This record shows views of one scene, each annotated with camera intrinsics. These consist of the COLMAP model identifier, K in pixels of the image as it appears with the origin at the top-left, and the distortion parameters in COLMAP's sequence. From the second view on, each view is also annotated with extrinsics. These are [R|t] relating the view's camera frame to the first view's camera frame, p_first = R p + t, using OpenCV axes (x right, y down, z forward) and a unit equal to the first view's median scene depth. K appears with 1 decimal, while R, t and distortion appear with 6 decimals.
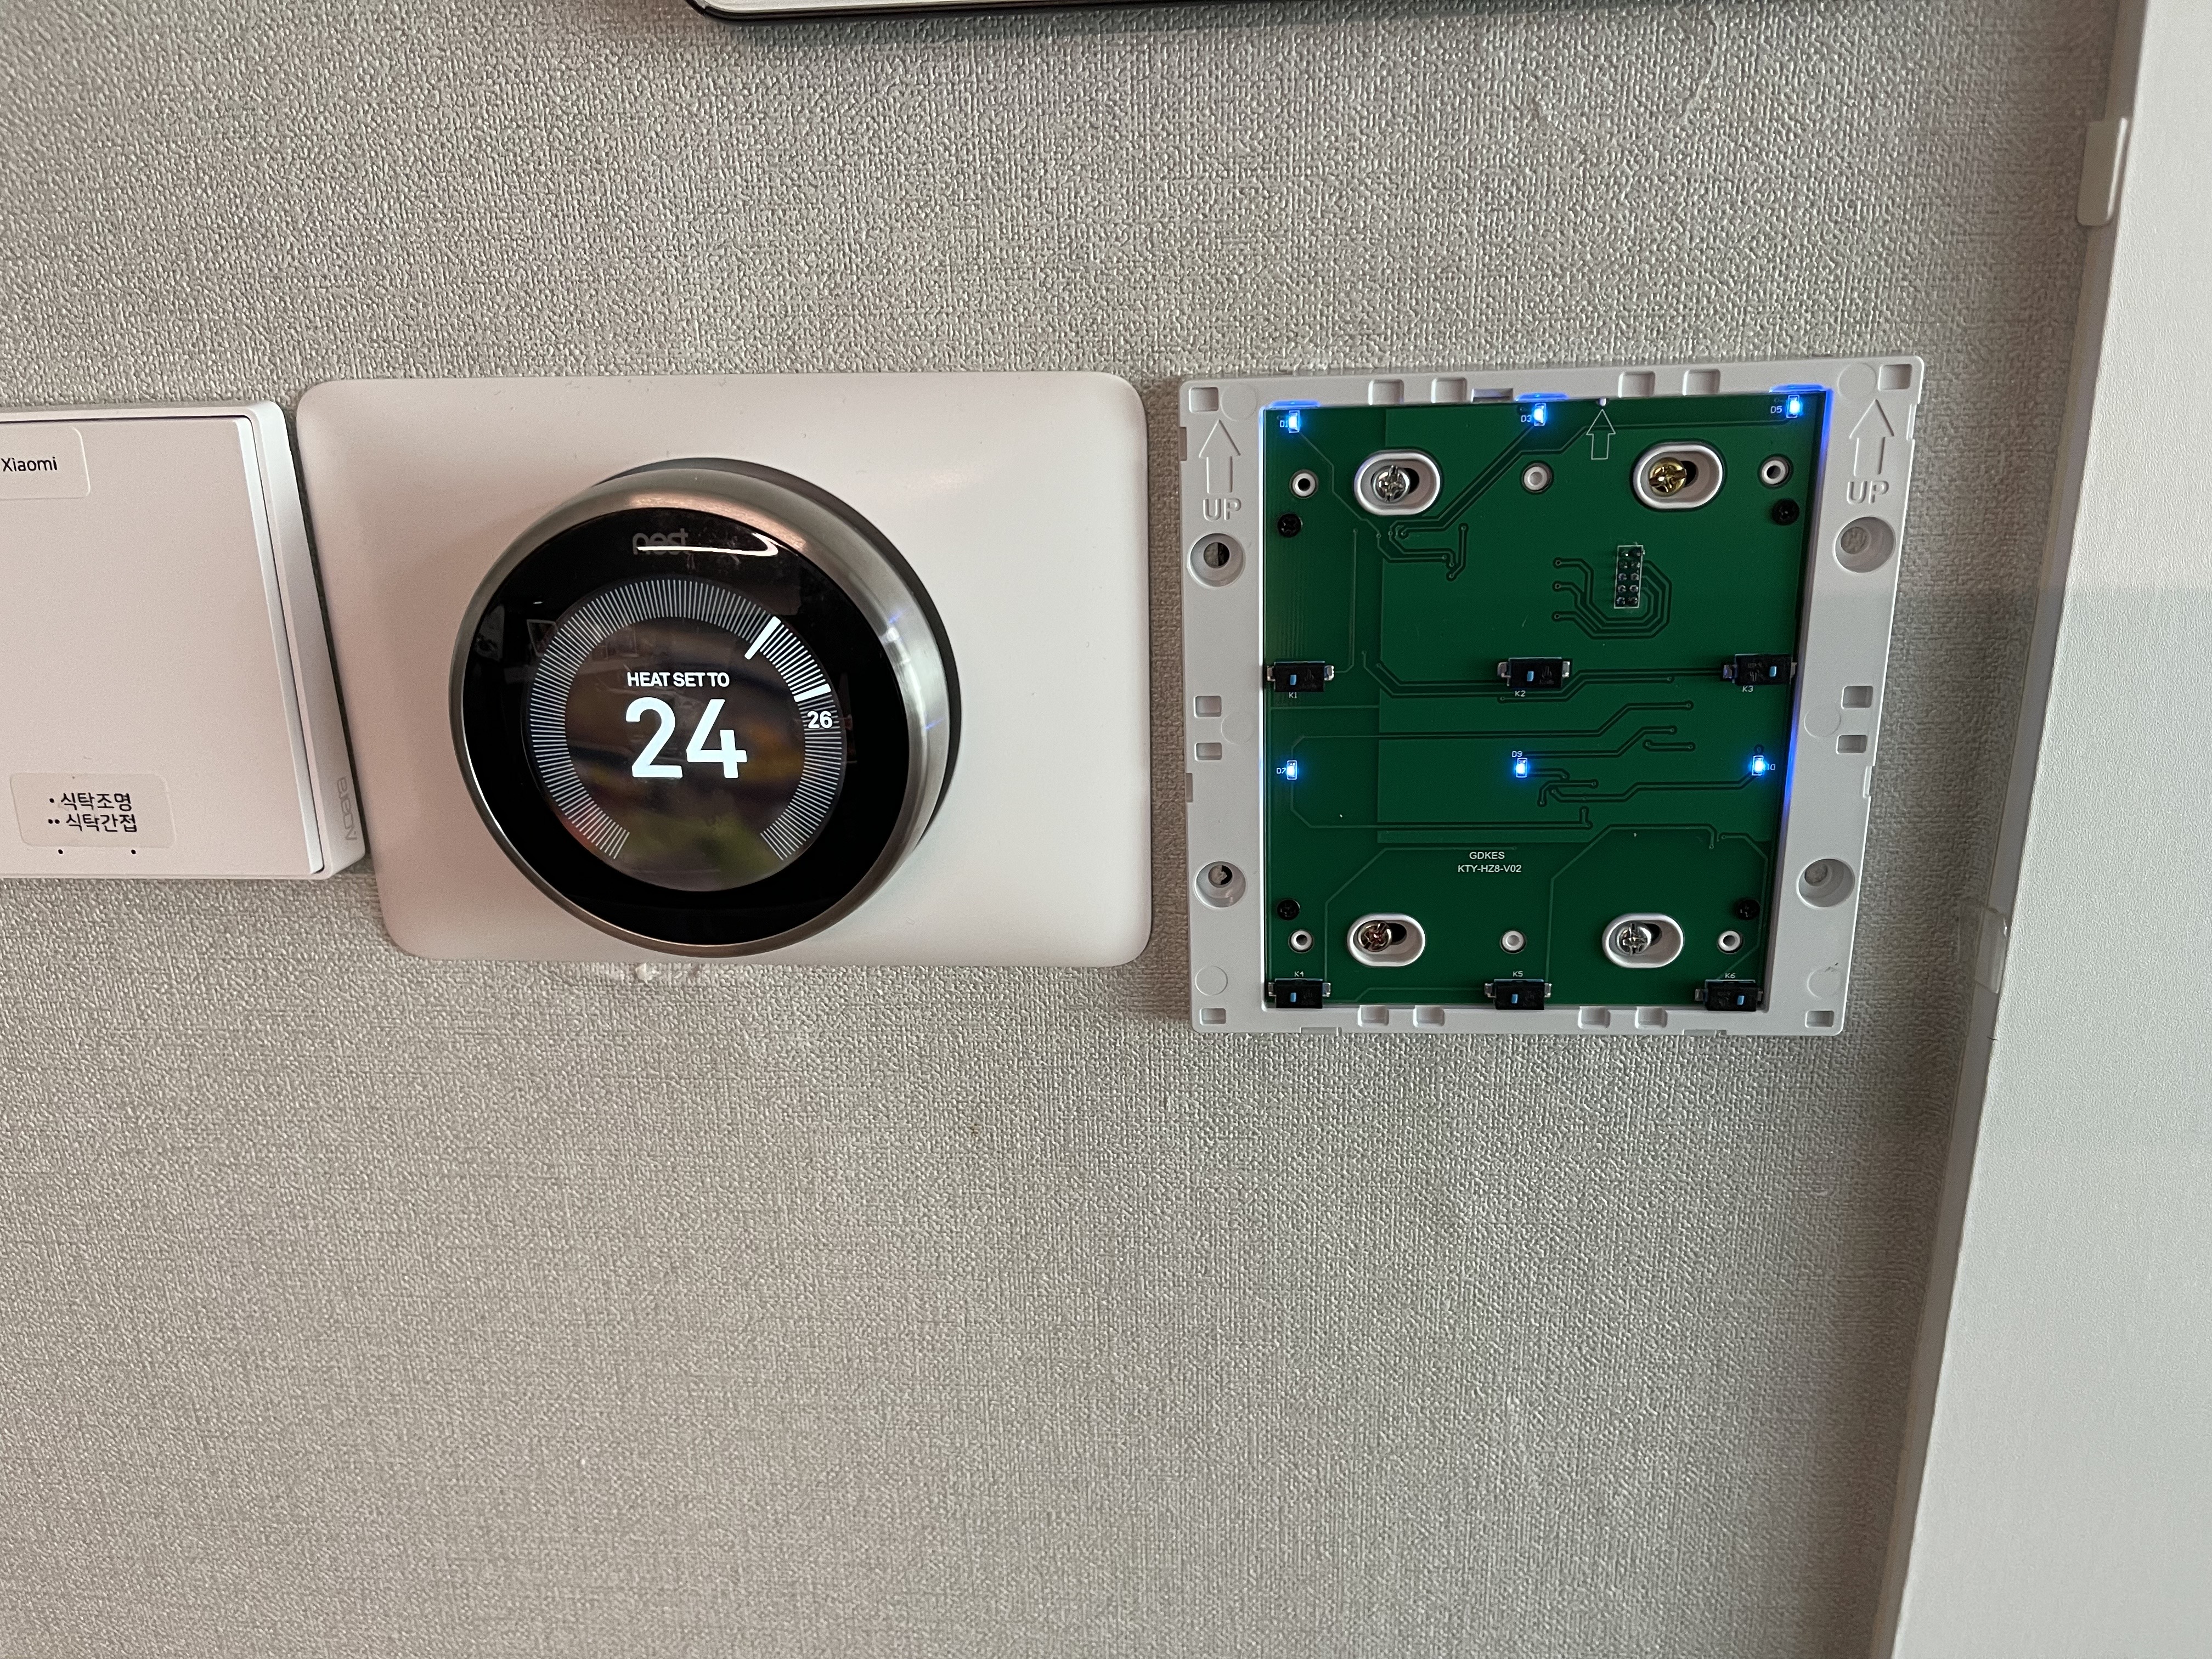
lens RADIAL K [[1731.0, 0, 1086.0], [0, 1731.0, 831.5], [0, 0, 1]] dist [0.043158, -0.102688]
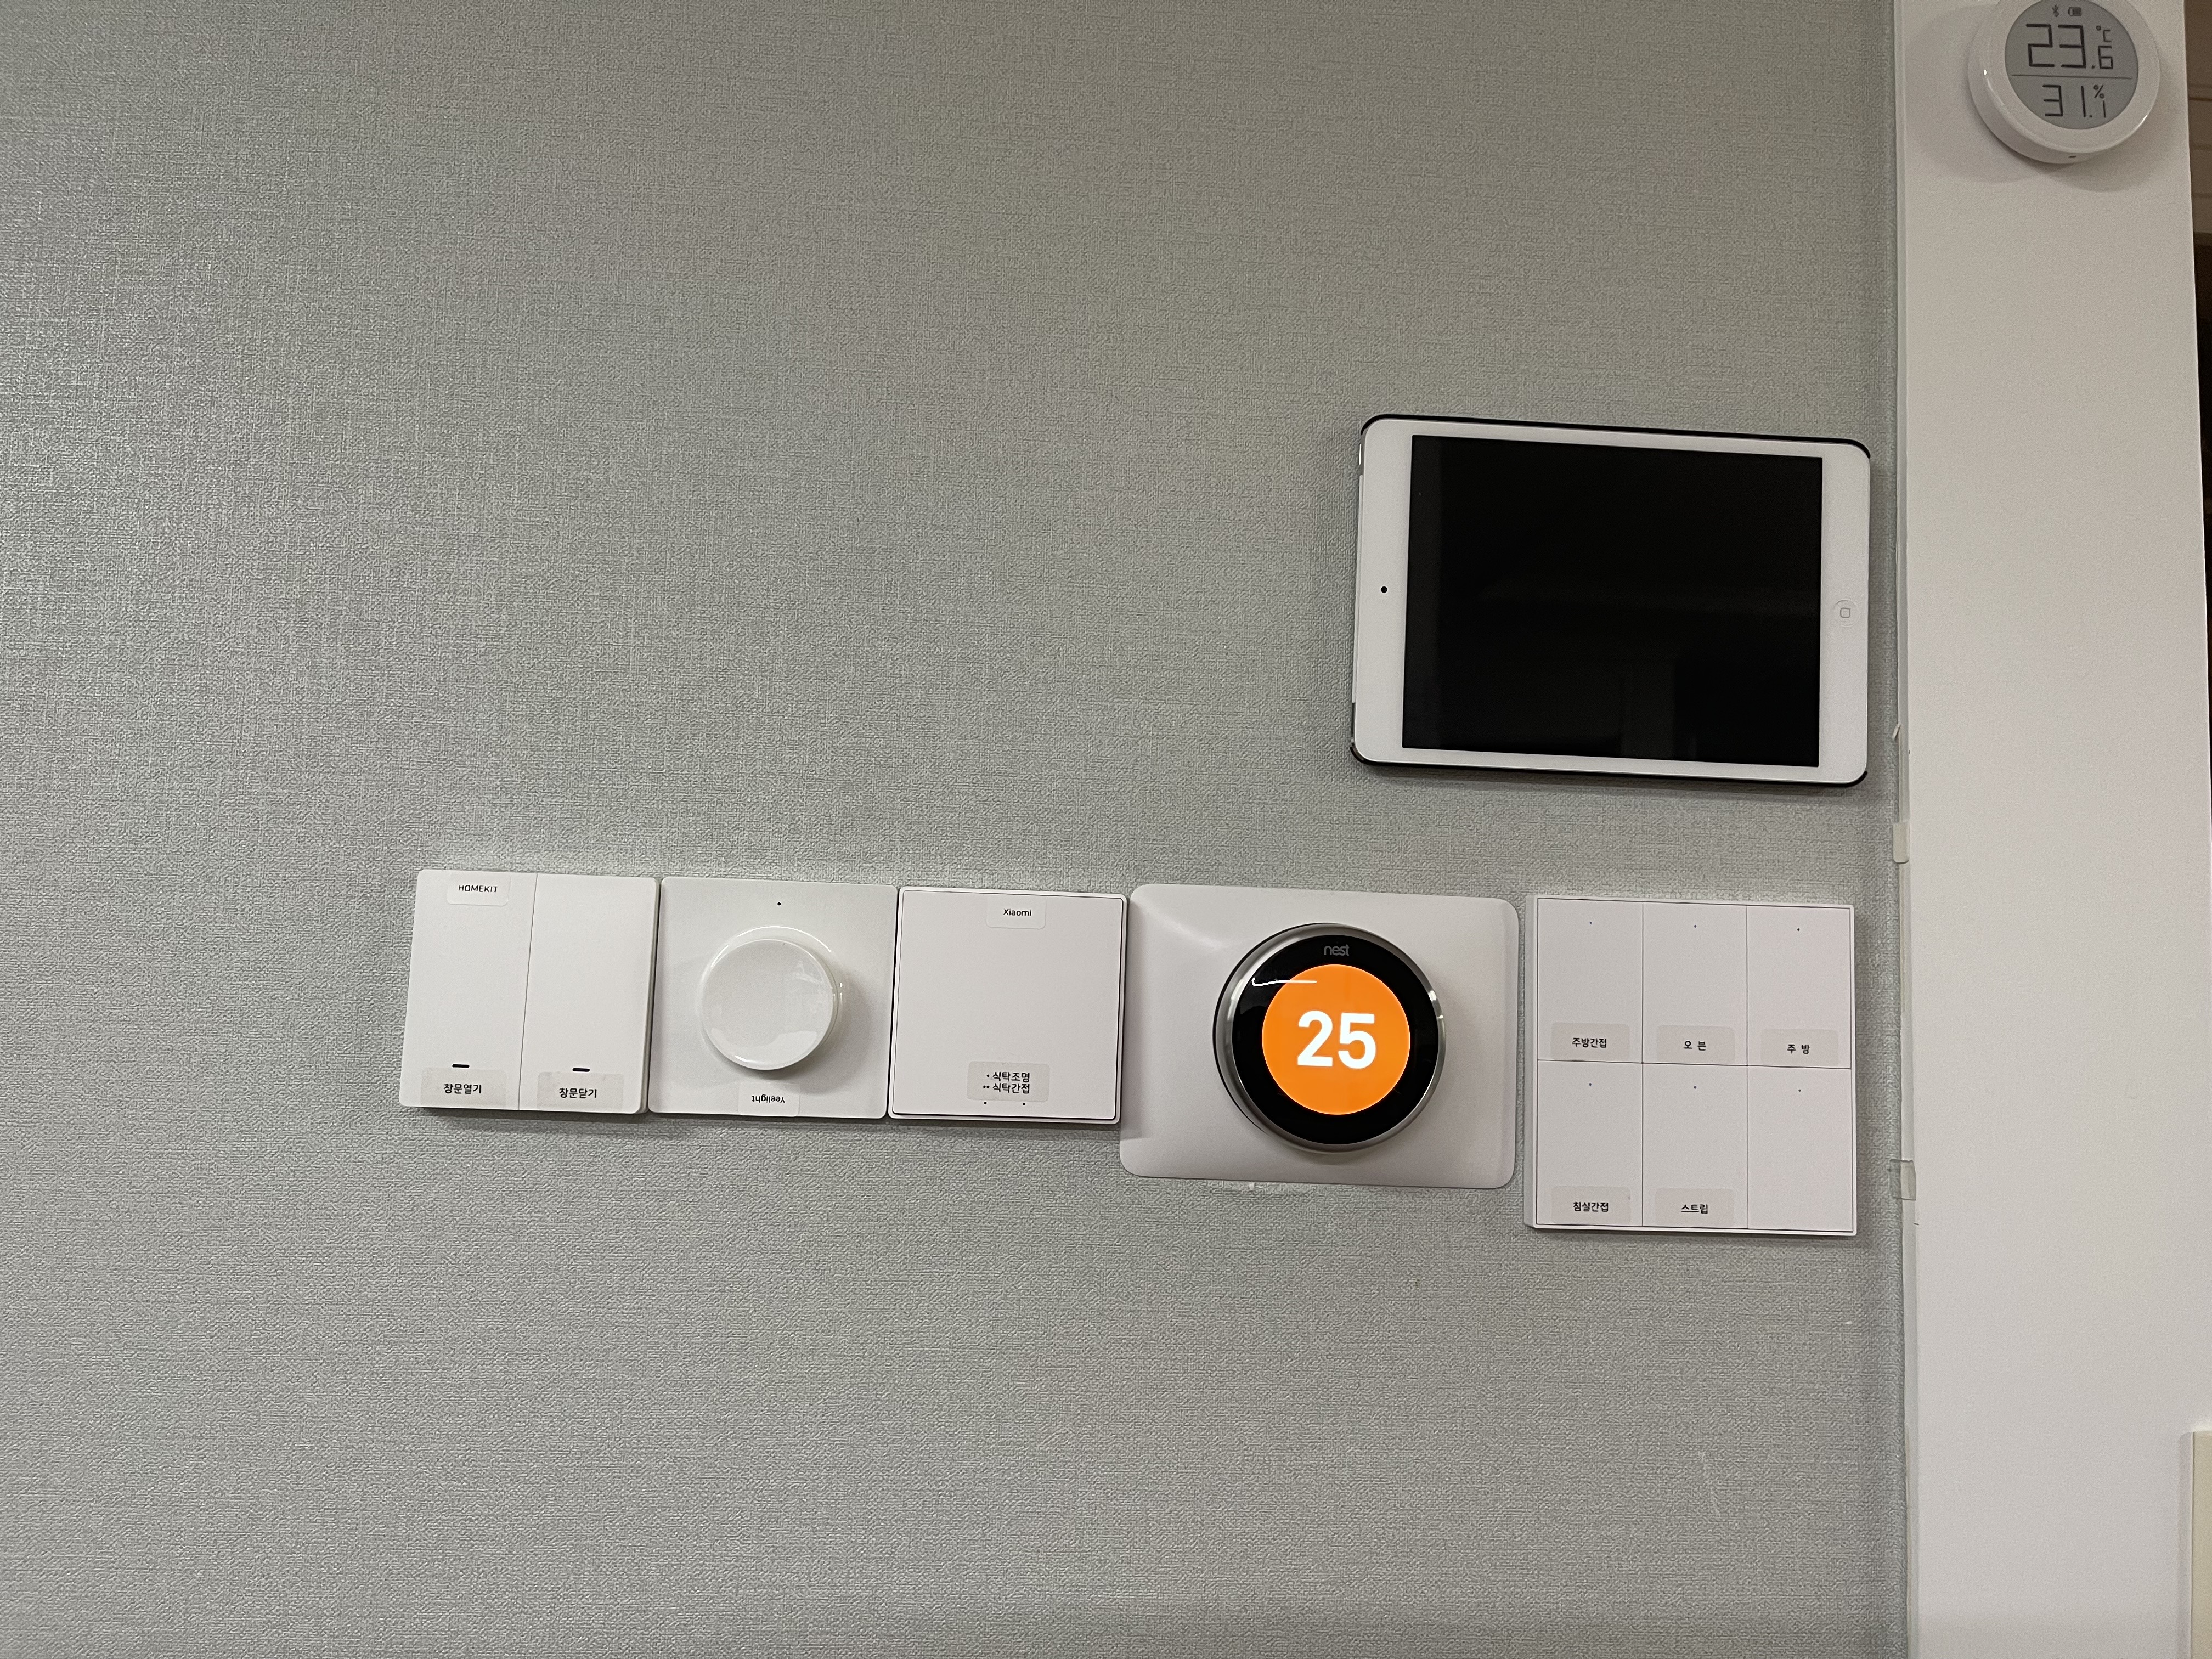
lens RADIAL K [[1730.9, 0, 1106.0], [0, 1730.9, 829.5], [0, 0, 1]] dist [-0.000578, -0.010753]
pose [[0.993045, 0.054179, 0.104531, -0.761171], [-0.008929, 0.919931, -0.391979, 0.559158], [-0.117398, 0.388320, 0.914016, -1.062093]]
